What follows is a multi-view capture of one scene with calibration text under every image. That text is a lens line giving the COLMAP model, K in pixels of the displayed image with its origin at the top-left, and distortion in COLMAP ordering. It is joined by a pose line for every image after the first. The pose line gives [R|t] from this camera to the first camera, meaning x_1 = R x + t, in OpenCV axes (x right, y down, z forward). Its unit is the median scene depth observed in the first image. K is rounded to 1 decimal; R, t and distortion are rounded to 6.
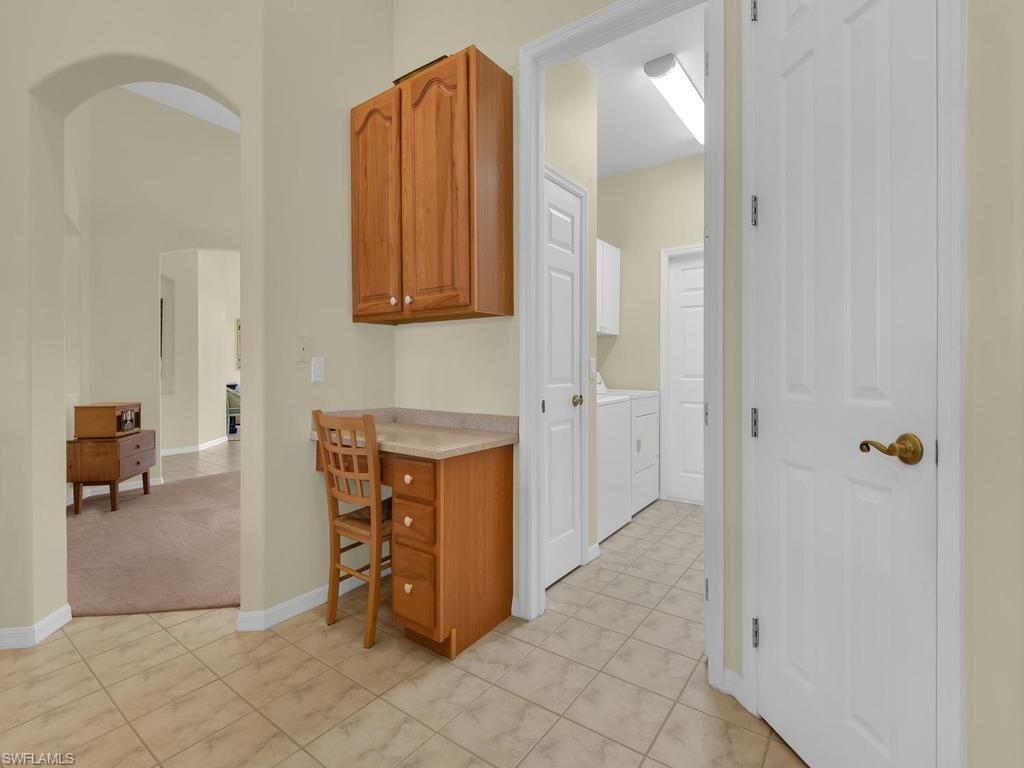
lens RADIAL K [[469.2, 0, 517.0], [0, 469.2, 377.4], [0, 0, 1]] dist [0.005116, -0.007940]
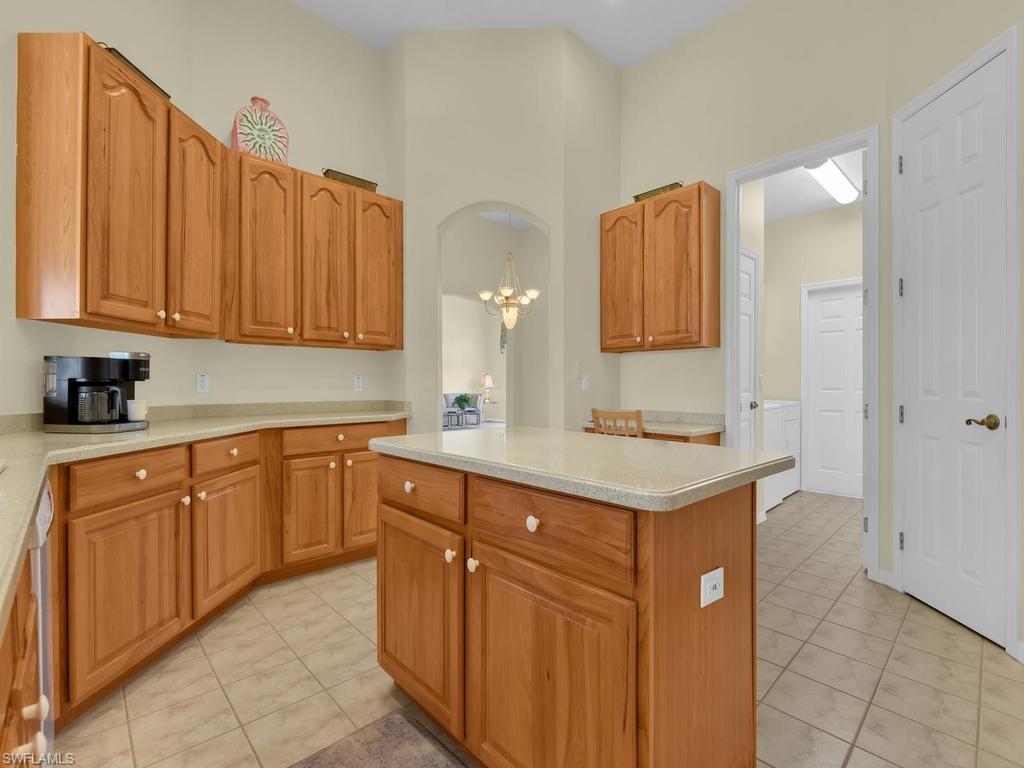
lens RADIAL K [[469.2, 0, 530.9], [0, 469.2, 388.6], [0, 0, 1]] dist [0.005116, -0.007940]
pose [[0.986973, 0.002338, -0.160868, -0.375656], [-0.003730, 0.999958, -0.008351, 0.016356], [0.160842, 0.008842, 0.986941, -0.615037]]
